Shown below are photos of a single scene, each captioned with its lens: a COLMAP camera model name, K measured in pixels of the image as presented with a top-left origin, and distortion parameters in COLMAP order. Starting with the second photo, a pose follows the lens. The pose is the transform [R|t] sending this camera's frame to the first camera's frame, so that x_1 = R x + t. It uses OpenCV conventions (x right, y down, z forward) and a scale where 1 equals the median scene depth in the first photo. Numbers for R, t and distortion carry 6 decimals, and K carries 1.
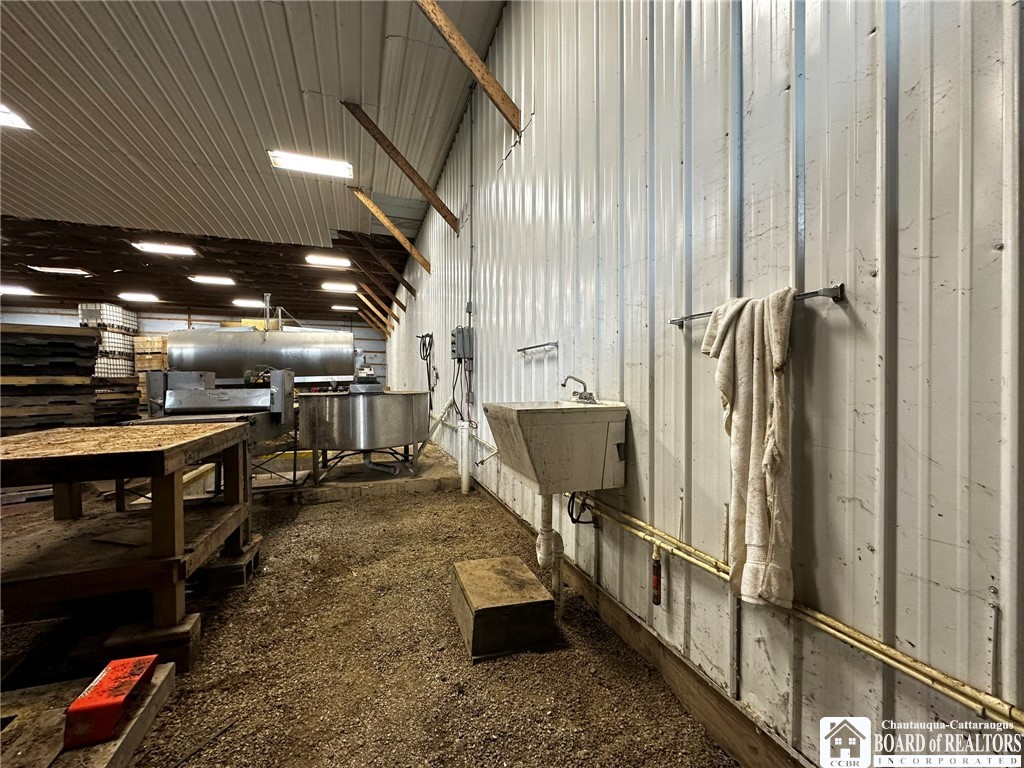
lens RADIAL K [[406.2, 0, 511.5], [0, 406.2, 382.6], [0, 0, 1]] dist [-0.005479, 0.001204]
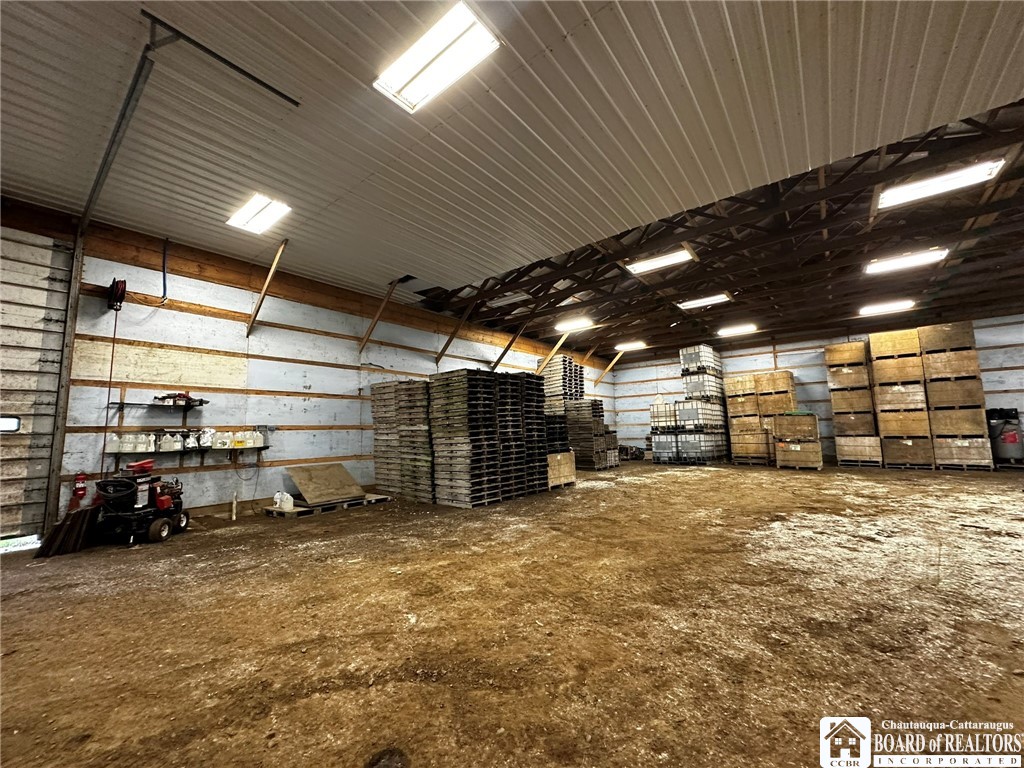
lens RADIAL K [[406.2, 0, 511.0], [0, 406.2, 384.3], [0, 0, 1]] dist [-0.005479, 0.001204]
pose [[0.515318, -0.109000, -0.850039, -0.451327], [0.020059, 0.993141, -0.115189, -0.007380], [0.856764, 0.042308, 0.513970, 0.150379]]
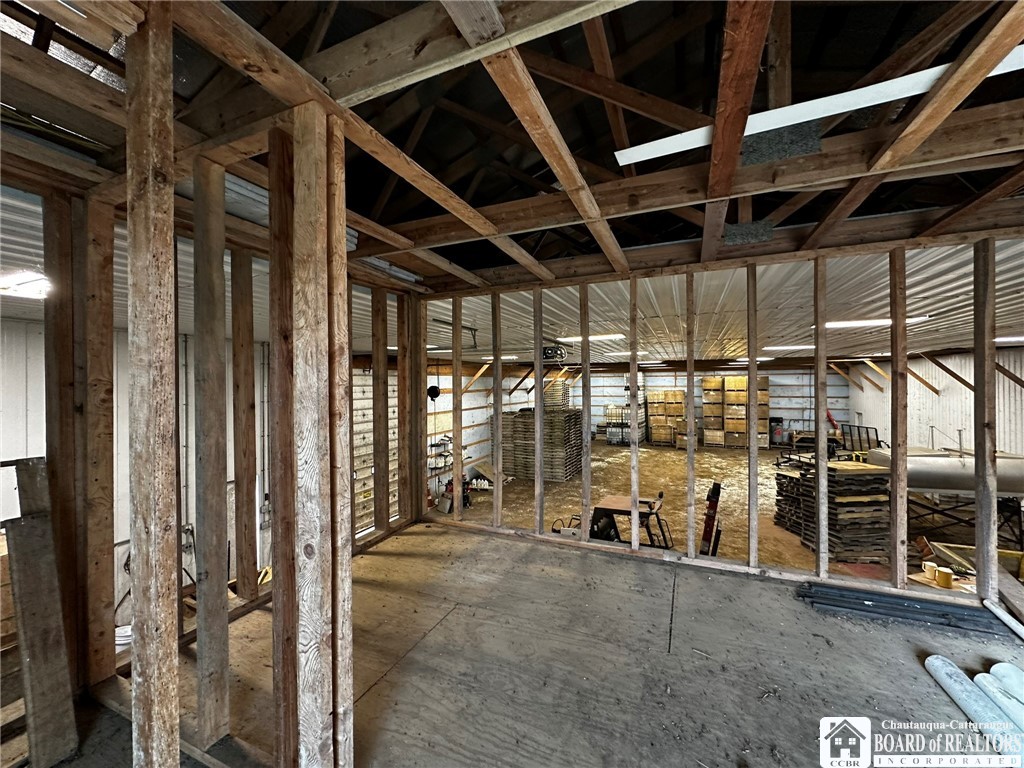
lens RADIAL K [[406.2, 0, 510.9], [0, 406.2, 383.1], [0, 0, 1]] dist [-0.005479, 0.001204]
pose [[0.721463, -0.007750, -0.692410, -0.299807], [0.006824, 0.999968, -0.004082, -0.152536], [0.692420, -0.001780, 0.721493, -0.422423]]
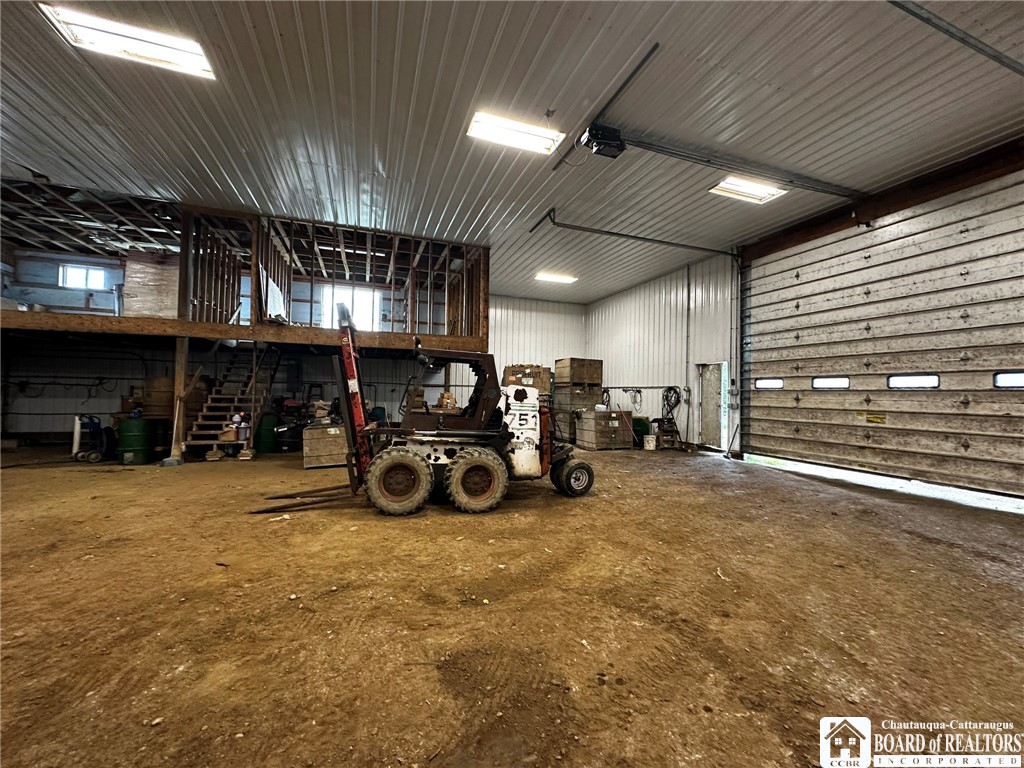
lens RADIAL K [[406.2, 0, 510.6], [0, 406.2, 384.2], [0, 0, 1]] dist [-0.005479, 0.001204]
pose [[-0.999743, -0.018057, 0.013722, -0.545486], [-0.018305, 0.999667, -0.018204, -0.004932], [-0.013389, -0.018451, -0.999740, 0.267335]]
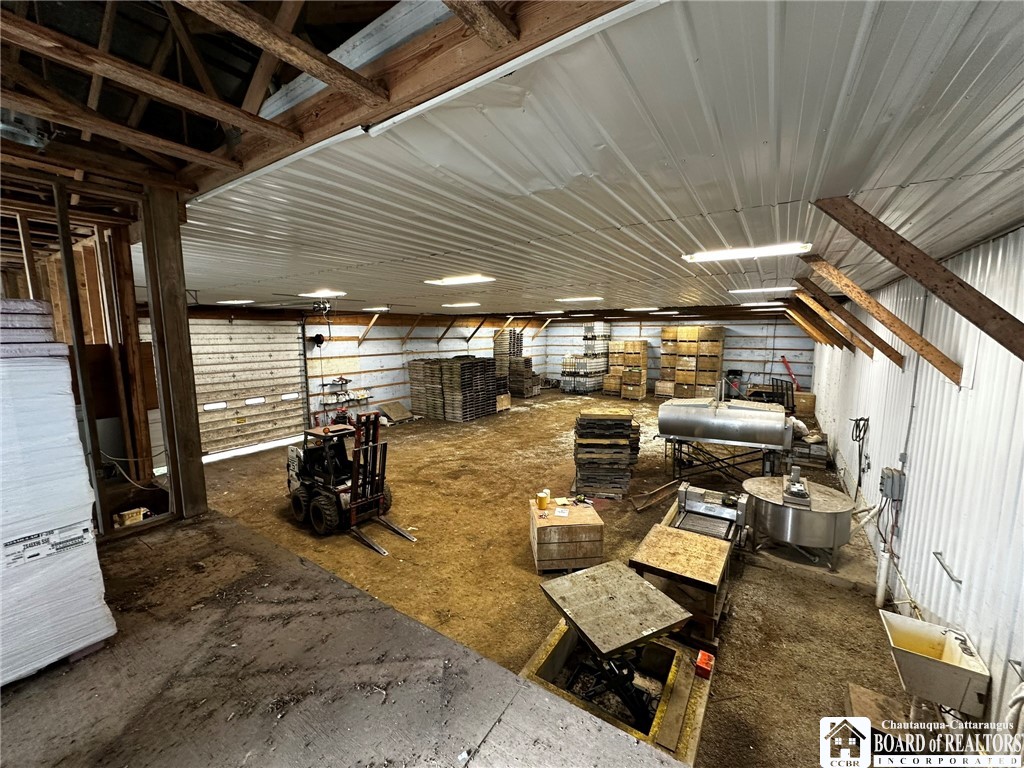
lens RADIAL K [[406.2, 0, 512.0], [0, 406.2, 382.6], [0, 0, 1]] dist [-0.005479, 0.001204]
pose [[0.596364, 0.096383, -0.796907, 0.037480], [-0.000249, 0.992787, 0.119888, -0.152831], [0.802714, -0.071298, 0.592087, -0.164789]]
